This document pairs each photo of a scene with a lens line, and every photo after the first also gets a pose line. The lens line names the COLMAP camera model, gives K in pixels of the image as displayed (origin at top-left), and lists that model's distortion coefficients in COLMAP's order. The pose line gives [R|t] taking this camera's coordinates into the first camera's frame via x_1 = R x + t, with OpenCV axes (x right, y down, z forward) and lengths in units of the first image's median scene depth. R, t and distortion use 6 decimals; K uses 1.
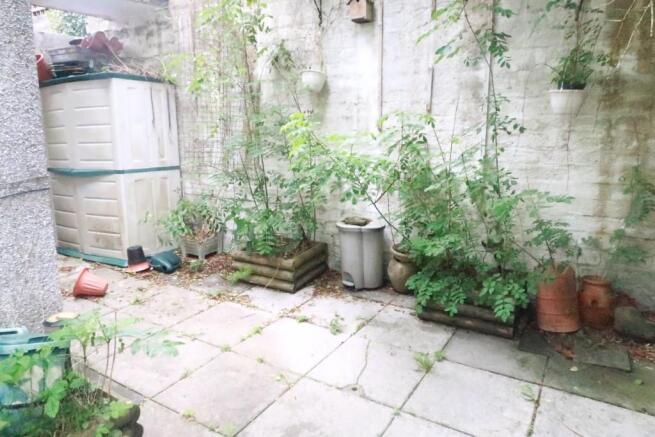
lens RADIAL K [[459.7, 0, 326.4], [0, 459.7, 216.1], [0, 0, 1]] dist [-0.005037, -0.003398]
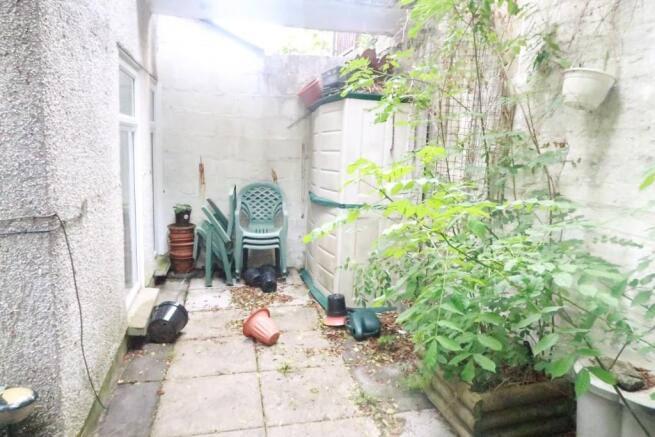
lens RADIAL K [[459.7, 0, 326.4], [0, 459.7, 216.1], [0, 0, 1]] dist [-0.005037, -0.003398]
pose [[0.691816, 0.141147, -0.708144, 0.161647], [-0.176454, 0.984022, 0.023750, -0.102375], [0.700182, 0.108524, 0.705668, 0.409259]]
